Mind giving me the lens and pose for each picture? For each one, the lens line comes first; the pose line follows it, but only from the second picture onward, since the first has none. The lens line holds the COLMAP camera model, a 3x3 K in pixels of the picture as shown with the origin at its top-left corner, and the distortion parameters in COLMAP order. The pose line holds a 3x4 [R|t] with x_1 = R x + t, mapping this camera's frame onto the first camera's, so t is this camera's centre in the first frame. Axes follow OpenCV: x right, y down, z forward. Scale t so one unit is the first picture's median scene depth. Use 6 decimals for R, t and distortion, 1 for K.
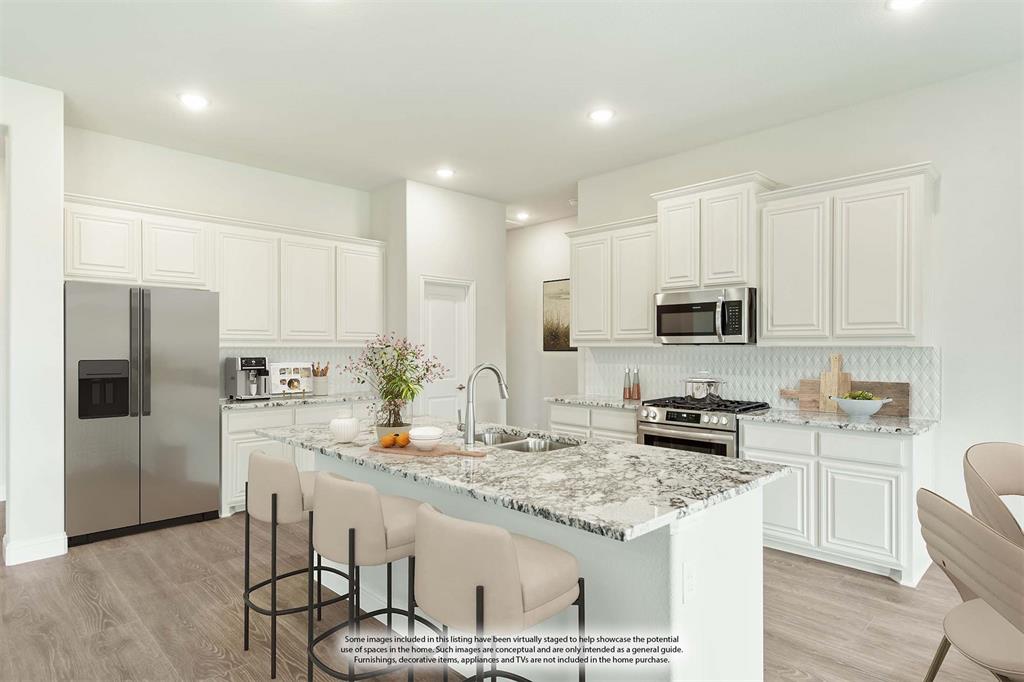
lens RADIAL K [[556.1, 0, 534.1], [0, 556.1, 346.7], [0, 0, 1]] dist [0.005241, 0.000733]
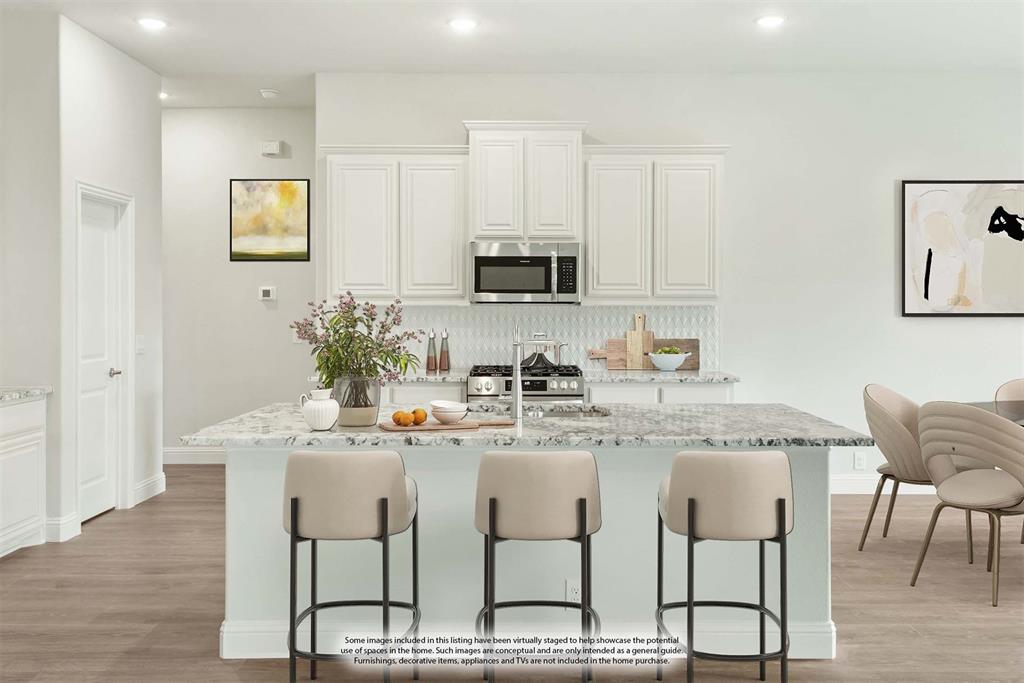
lens RADIAL K [[866.6, 0, 514.9], [0, 866.6, 319.2], [0, 0, 1]] dist [-0.001264, -0.002888]
pose [[0.702846, -0.008088, 0.711296, -0.735355], [-0.001790, 0.999912, 0.013140, 0.003267], [-0.711340, -0.010509, 0.702770, 0.046540]]
